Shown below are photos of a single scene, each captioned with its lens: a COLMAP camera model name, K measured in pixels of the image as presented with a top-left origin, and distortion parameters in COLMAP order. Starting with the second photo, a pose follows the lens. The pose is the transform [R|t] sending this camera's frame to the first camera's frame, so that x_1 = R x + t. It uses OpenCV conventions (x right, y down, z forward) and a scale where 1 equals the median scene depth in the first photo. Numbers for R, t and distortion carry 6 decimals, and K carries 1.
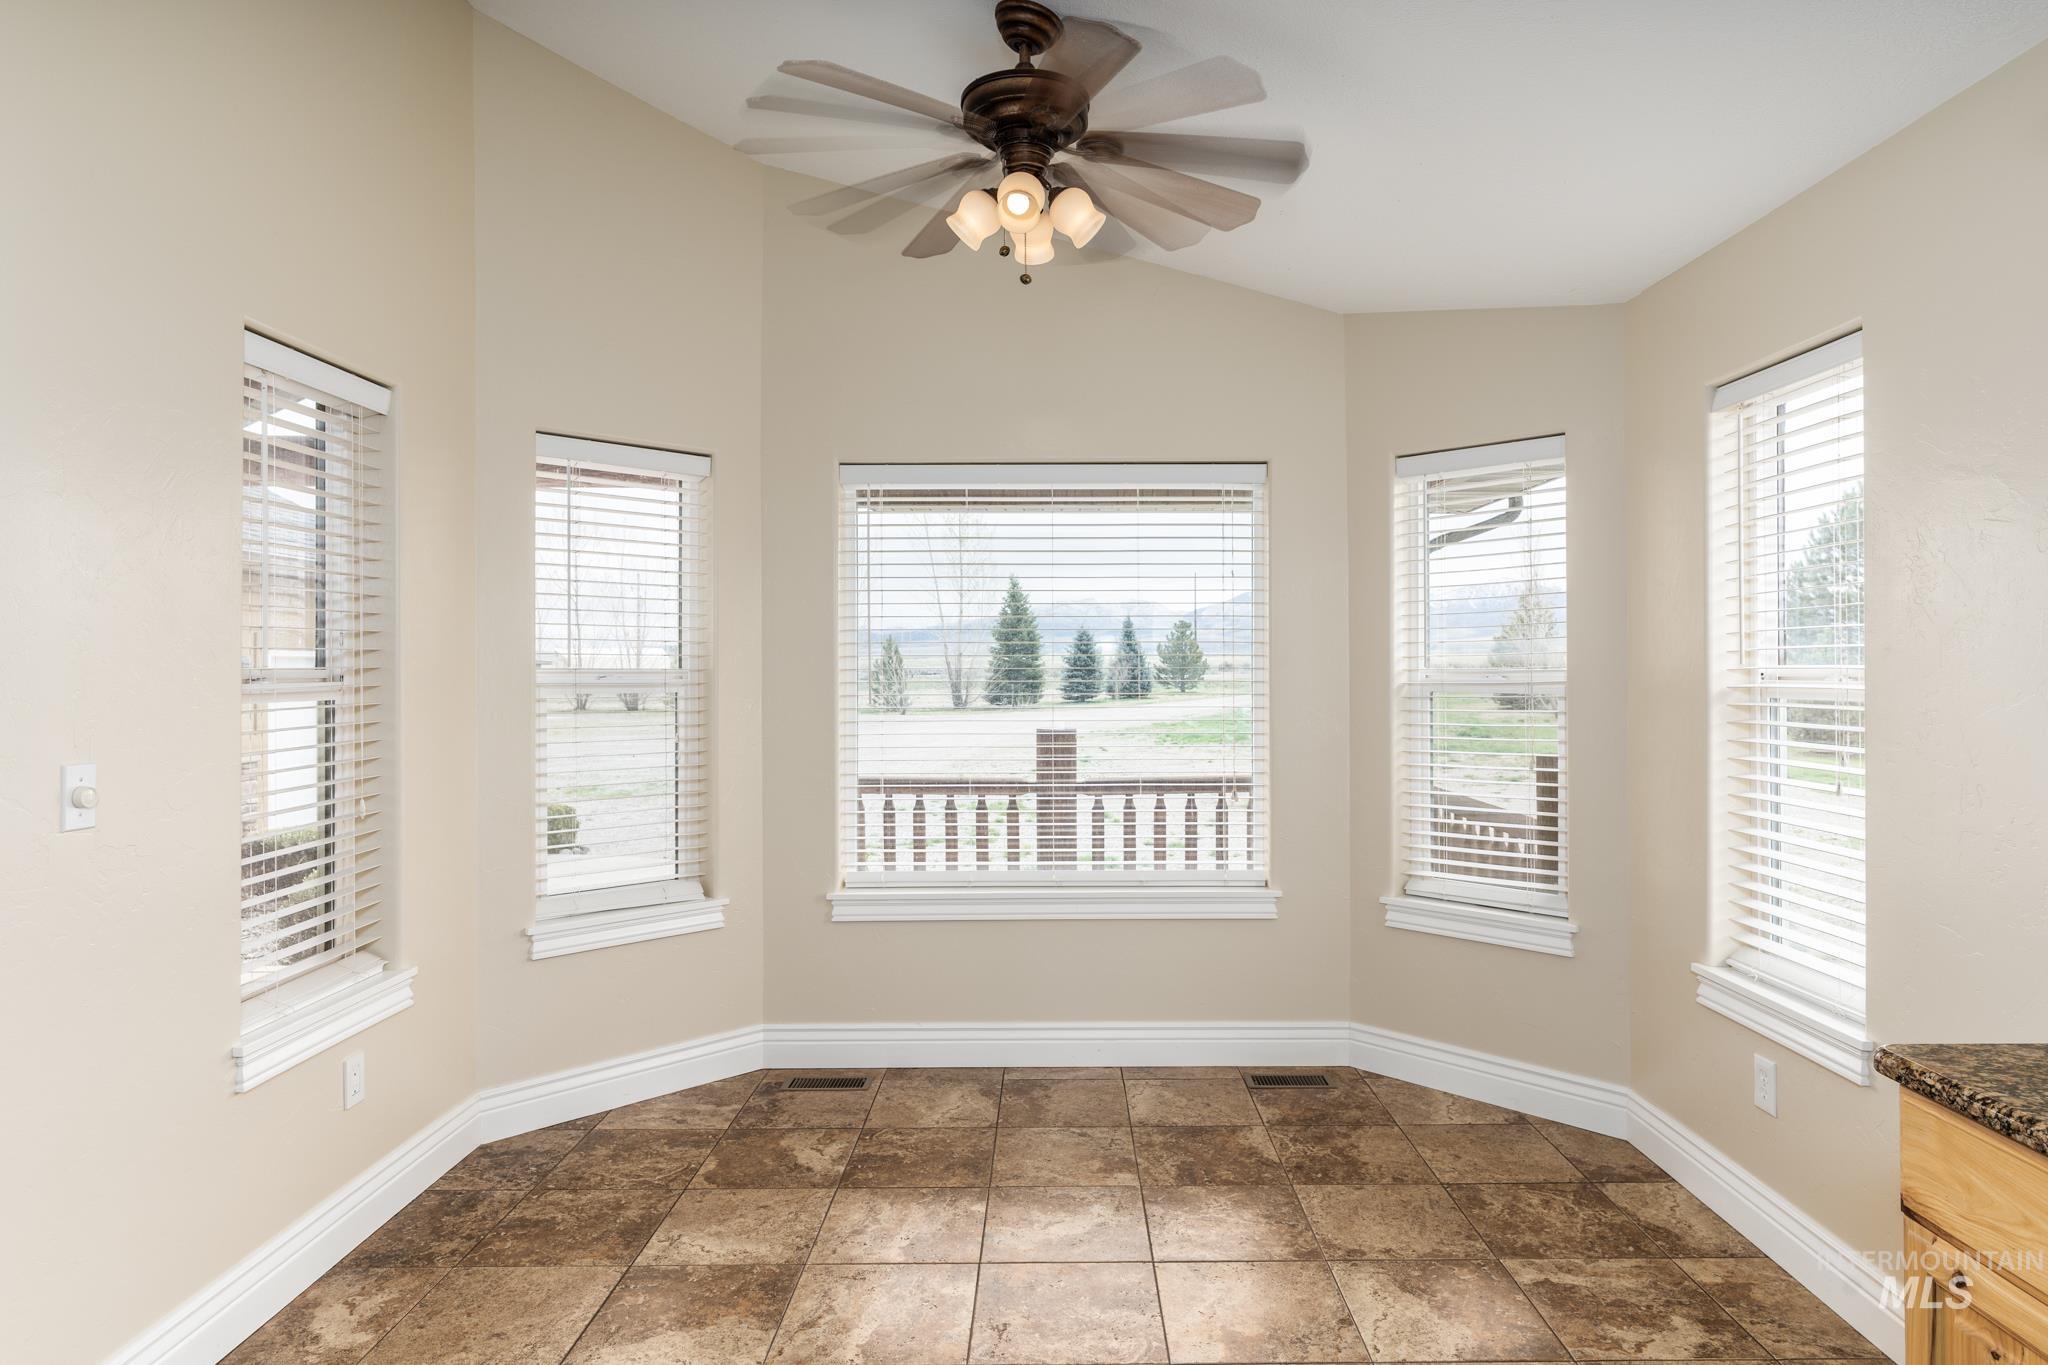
lens RADIAL K [[1177.4, 0, 1048.9], [0, 1177.4, 678.5], [0, 0, 1]] dist [0.002867, 0.000333]
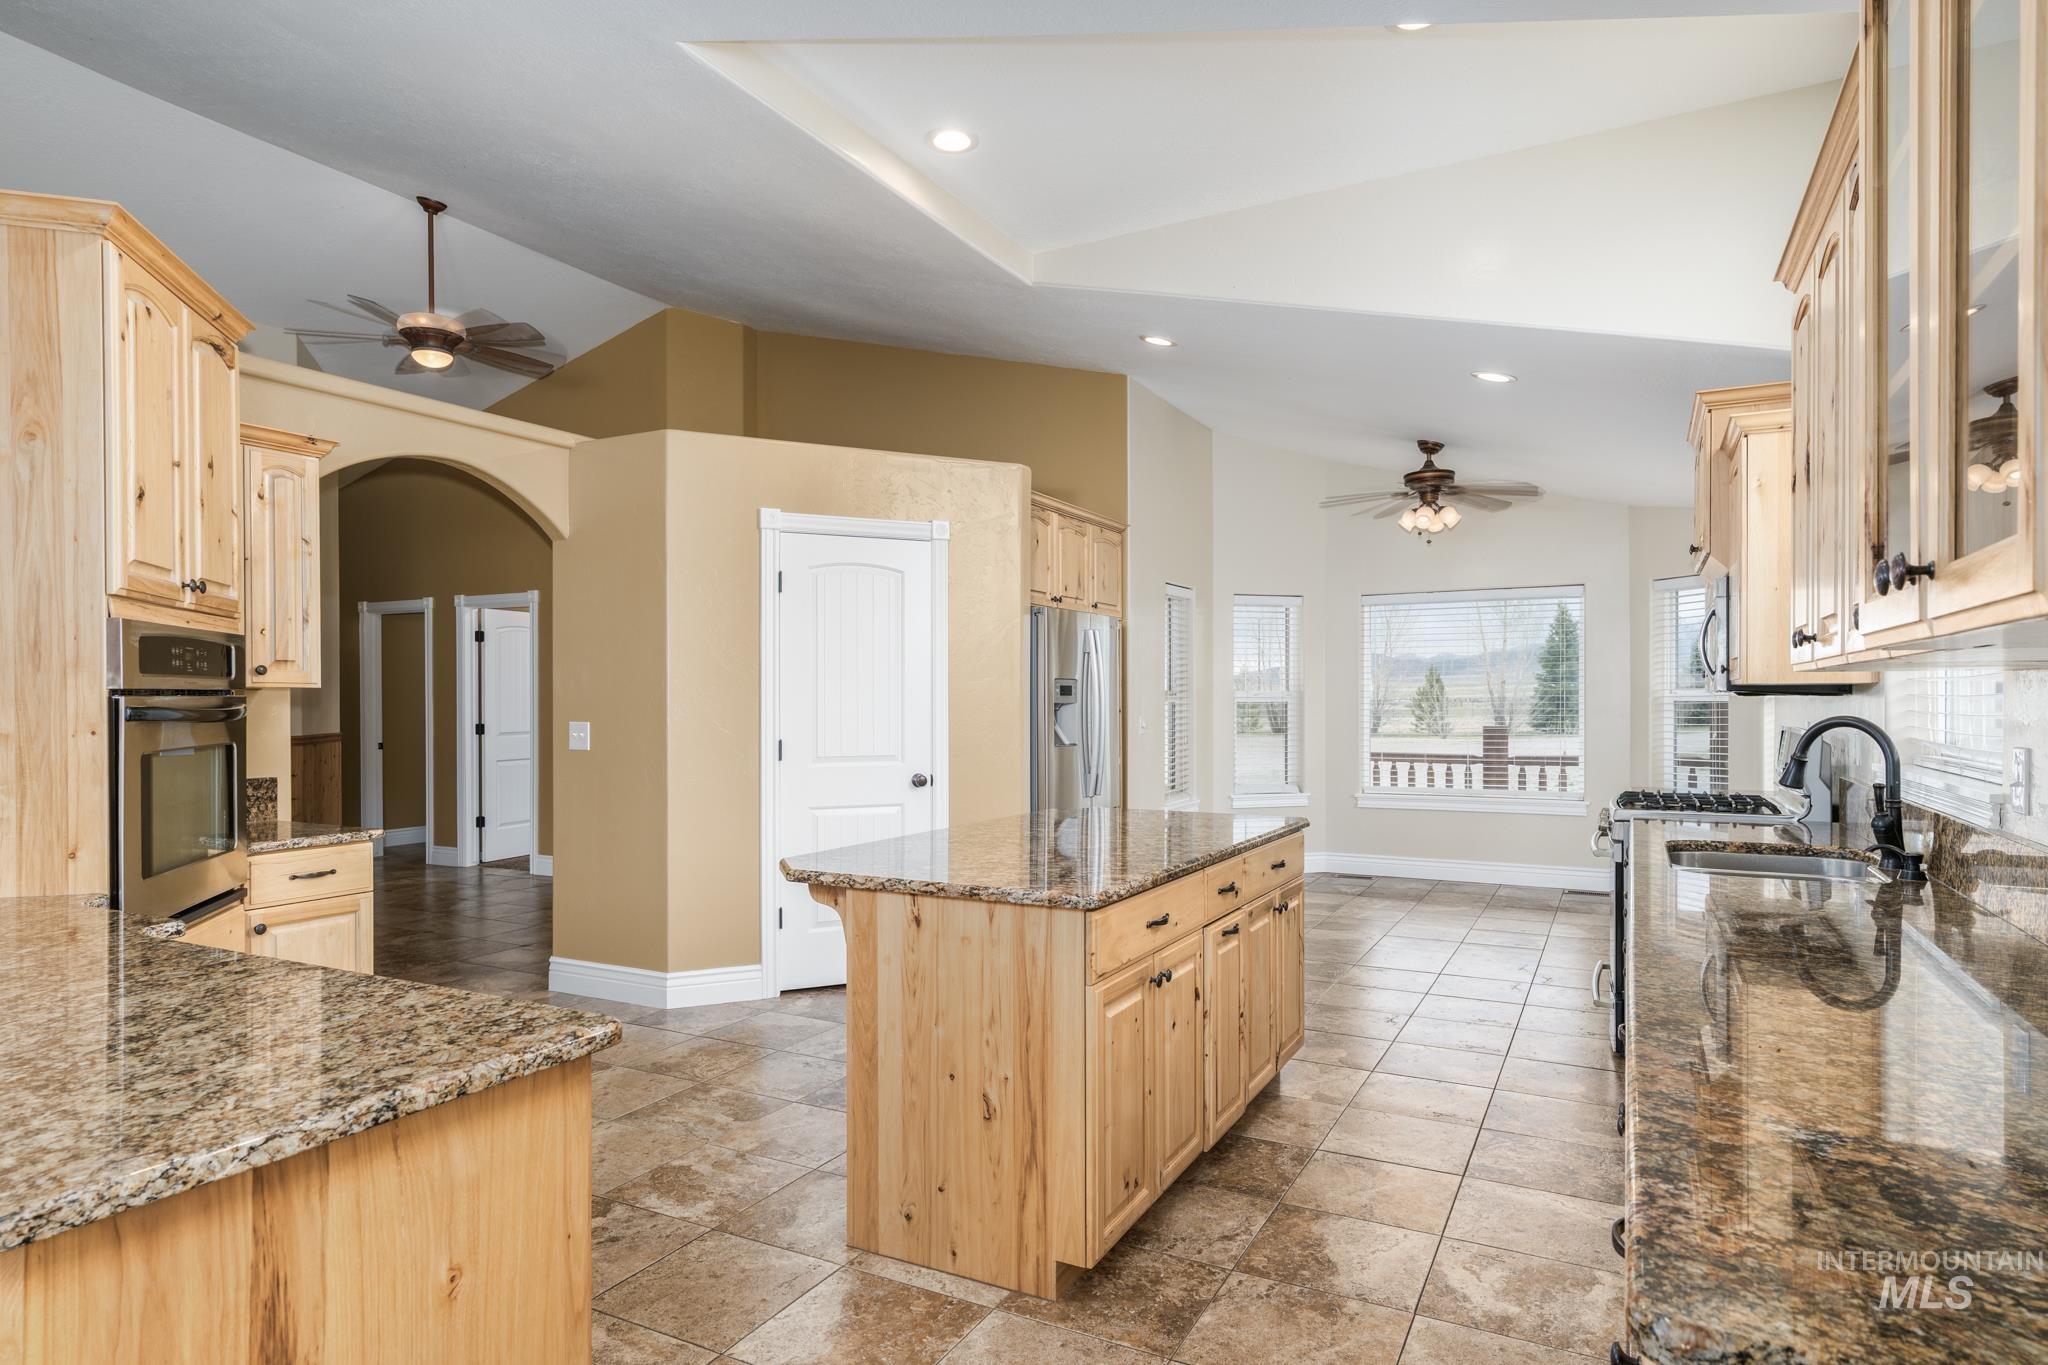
lens RADIAL K [[1136.8, 0, 1025.8], [0, 1136.8, 703.6], [0, 0, 1]] dist [0.004122, 0.000202]
pose [[0.886514, -0.000605, -0.462701, 0.166967], [-0.000677, 0.999996, -0.002603, 0.015076], [0.462701, 0.002621, 0.886511, -0.781564]]
